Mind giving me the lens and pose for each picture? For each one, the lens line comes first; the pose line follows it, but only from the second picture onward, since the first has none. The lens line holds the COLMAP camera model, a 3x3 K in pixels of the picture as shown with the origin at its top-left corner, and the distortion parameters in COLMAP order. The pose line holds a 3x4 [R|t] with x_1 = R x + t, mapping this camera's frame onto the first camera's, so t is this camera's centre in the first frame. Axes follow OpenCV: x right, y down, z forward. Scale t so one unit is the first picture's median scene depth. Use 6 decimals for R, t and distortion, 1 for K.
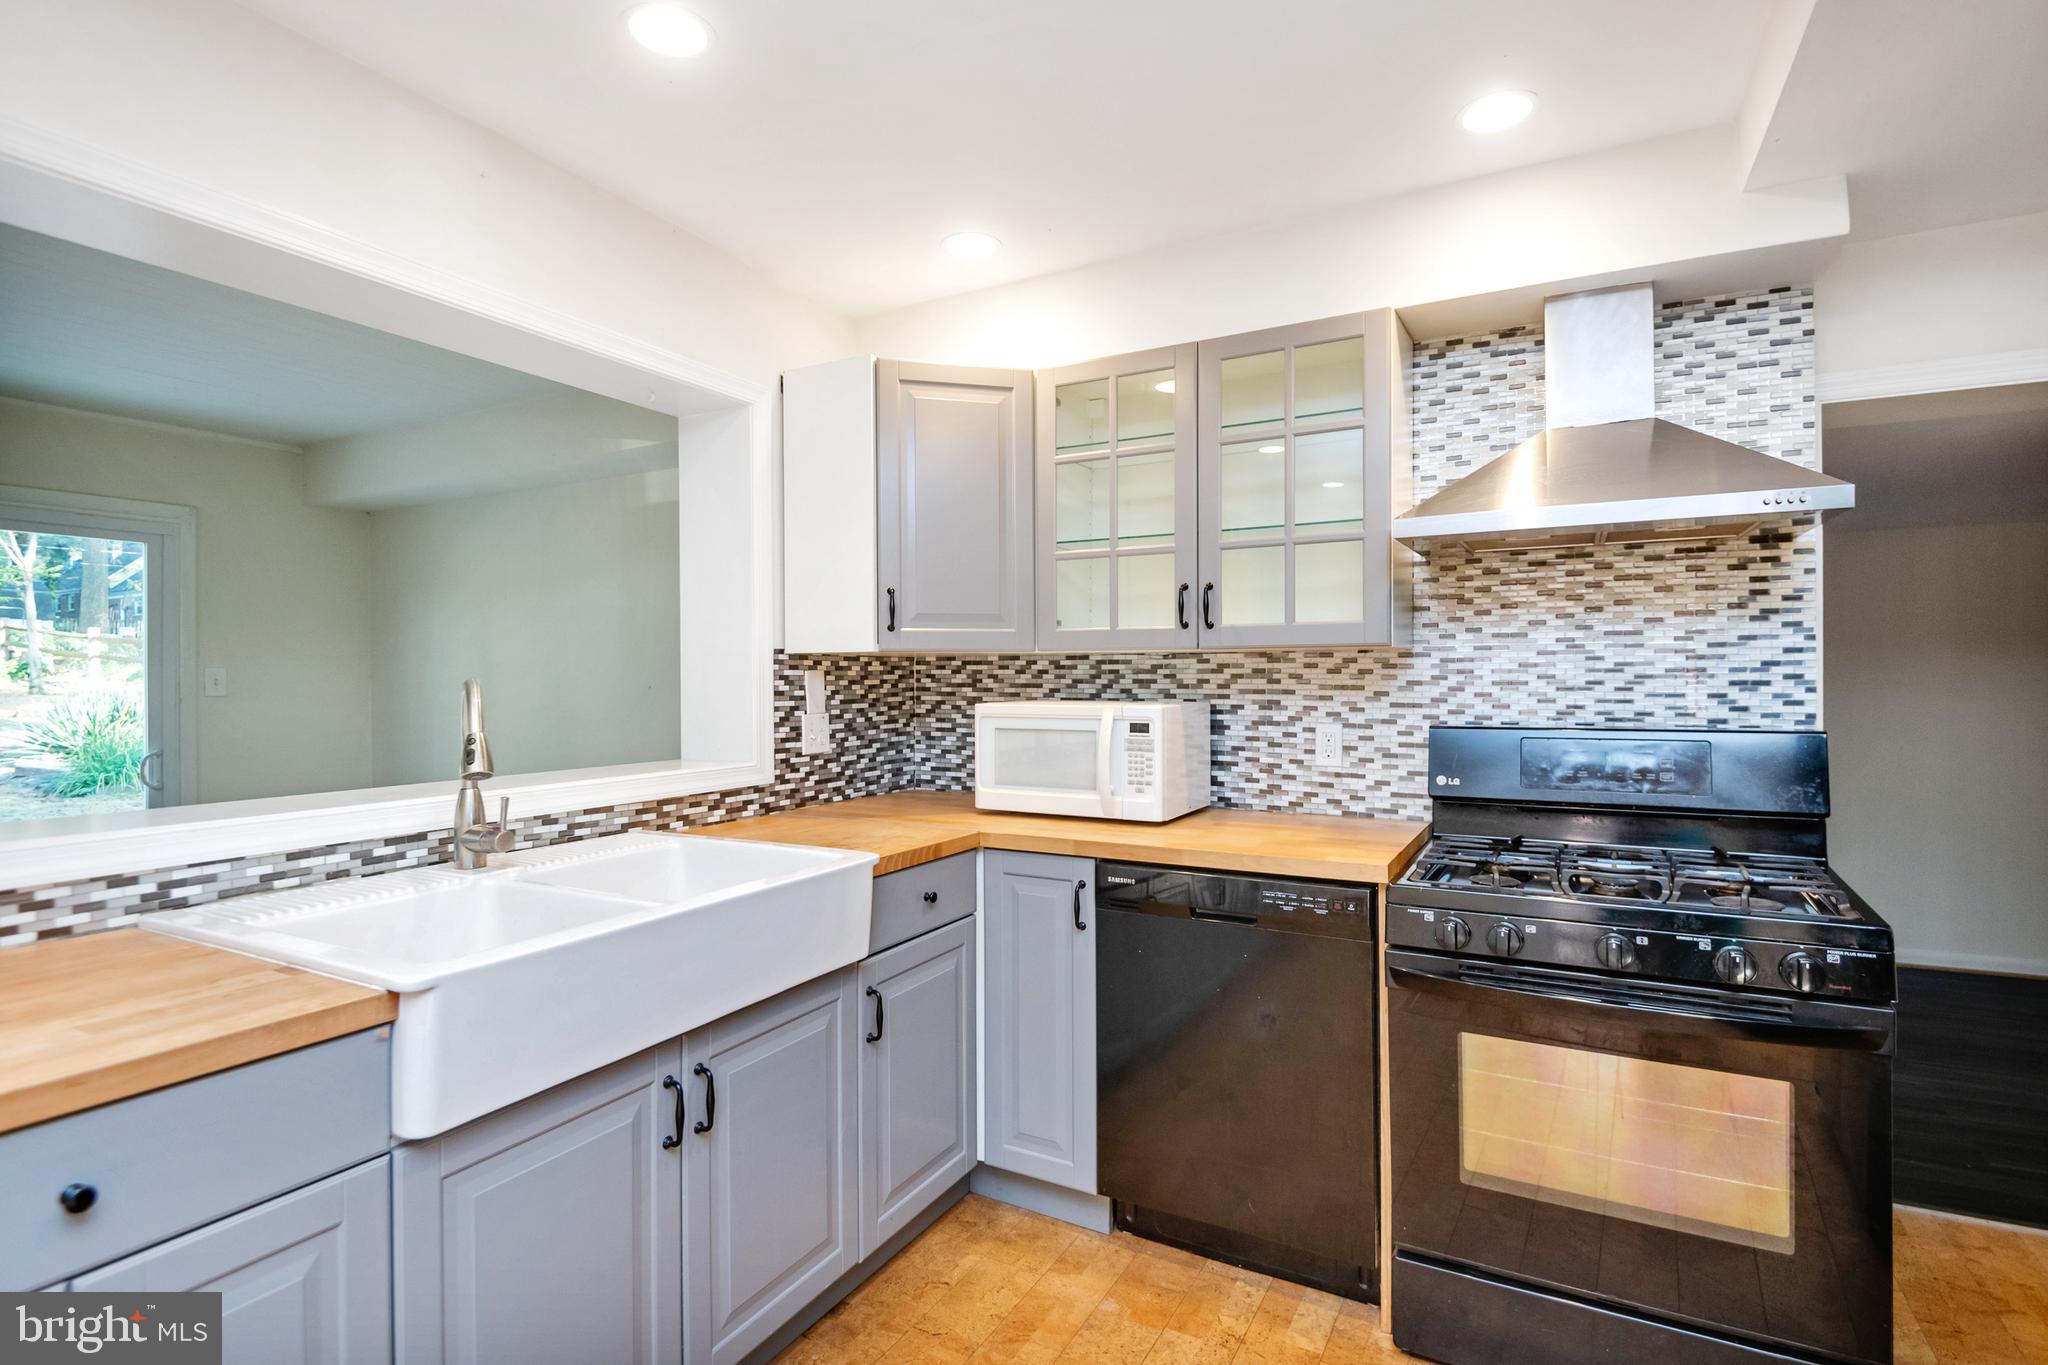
lens RADIAL K [[1045.0, 0, 1062.7], [0, 1045.0, 677.7], [0, 0, 1]] dist [0.011797, -0.001336]
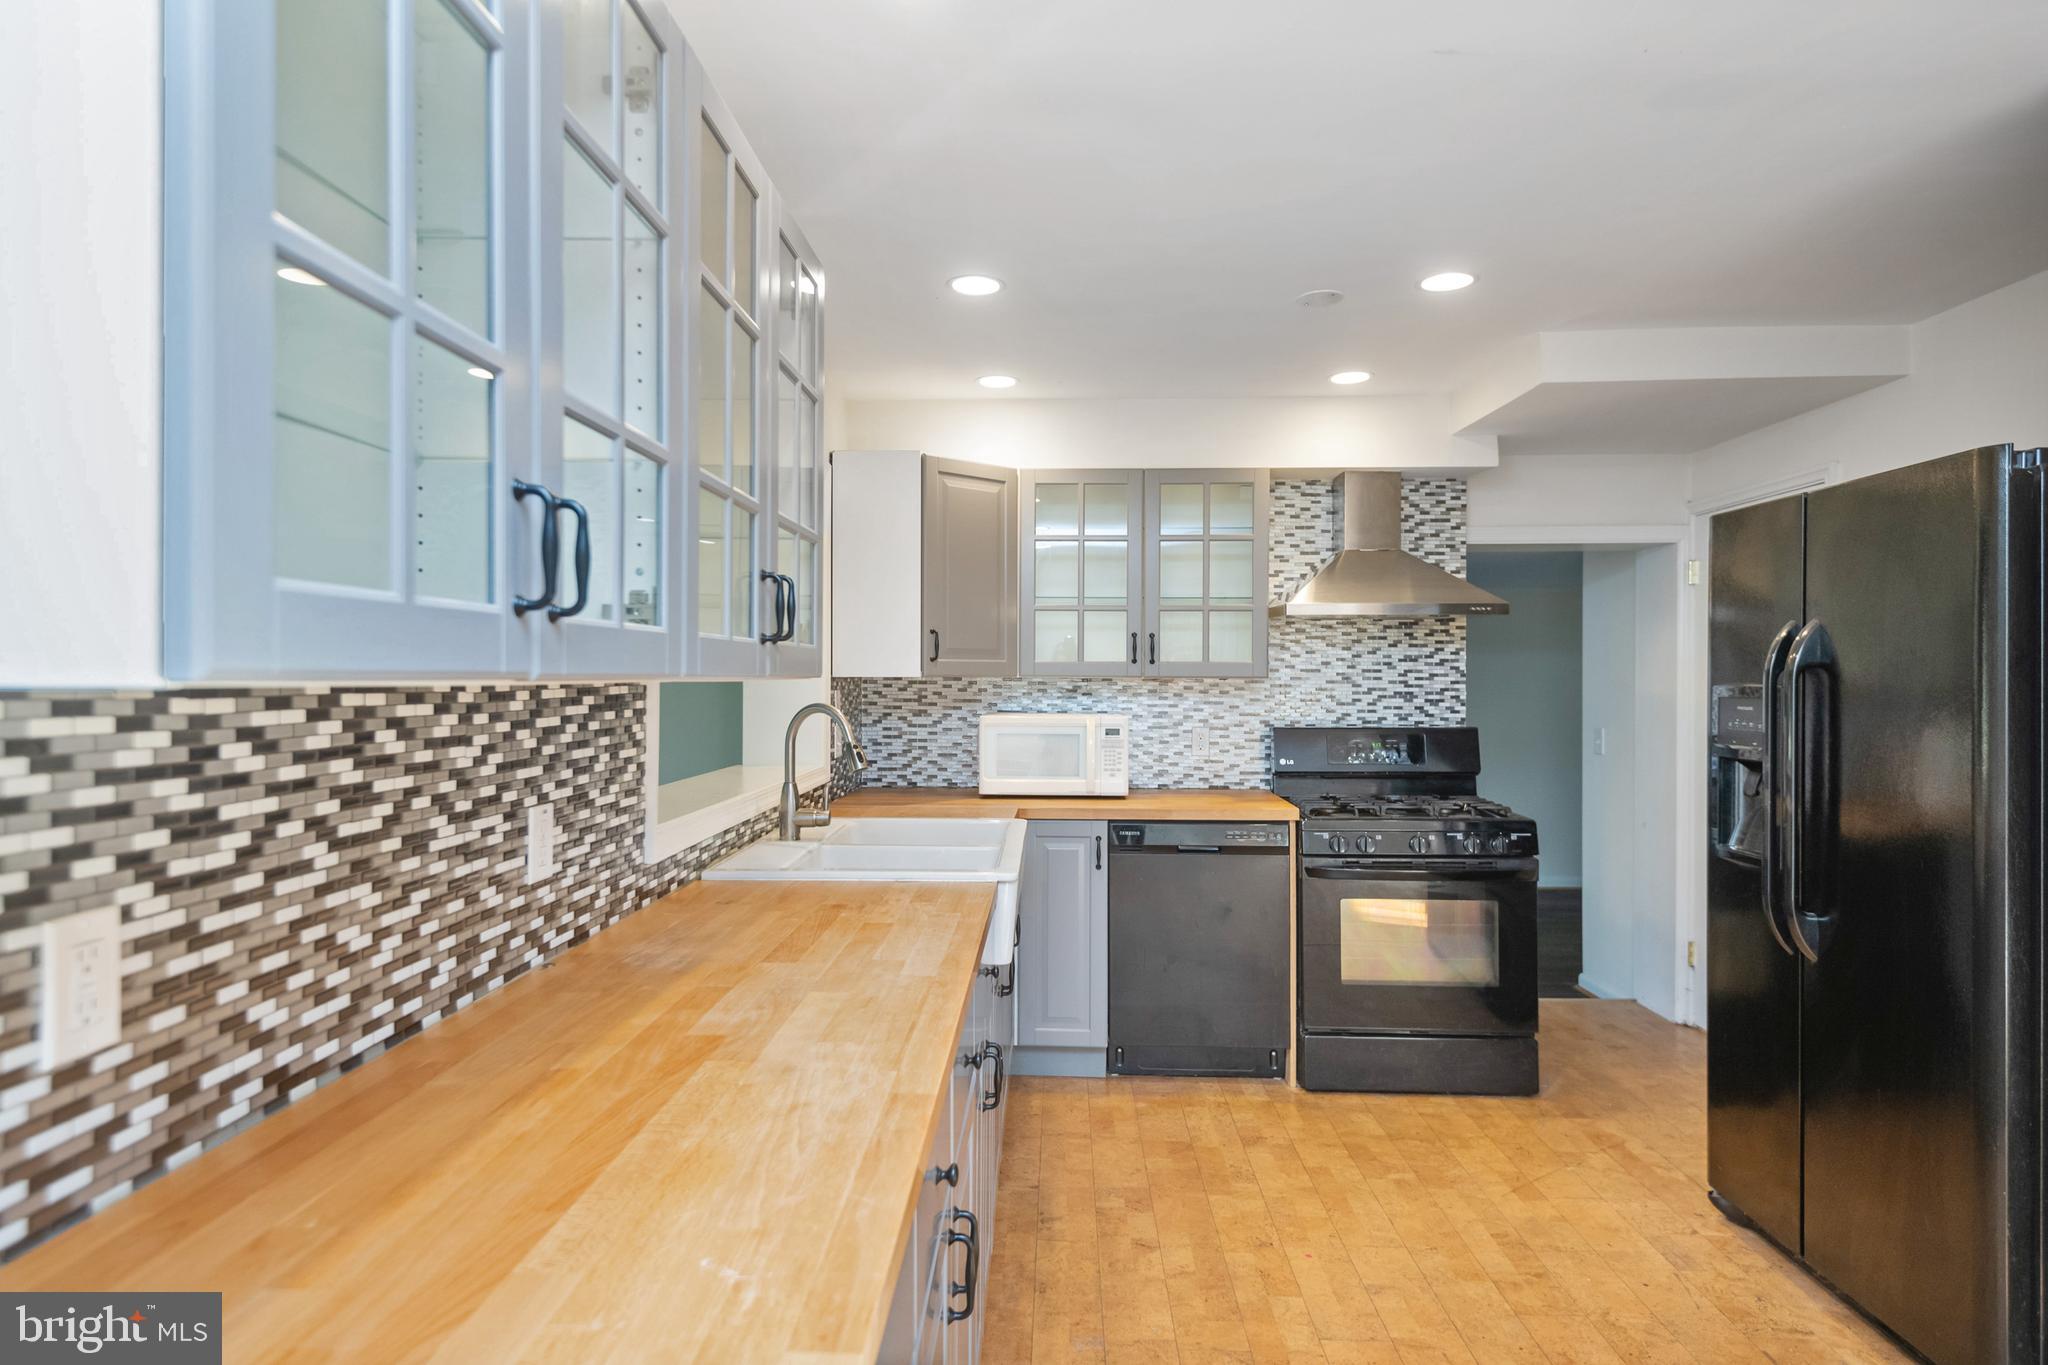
lens RADIAL K [[1161.3, 0, 1026.9], [0, 1161.3, 694.3], [0, 0, 1]] dist [-0.003146, -0.000820]
pose [[0.882979, 0.001796, 0.469409, -0.804036], [-0.005197, 0.999969, 0.005950, -0.012570], [-0.469384, -0.007693, 0.882961, -0.373333]]
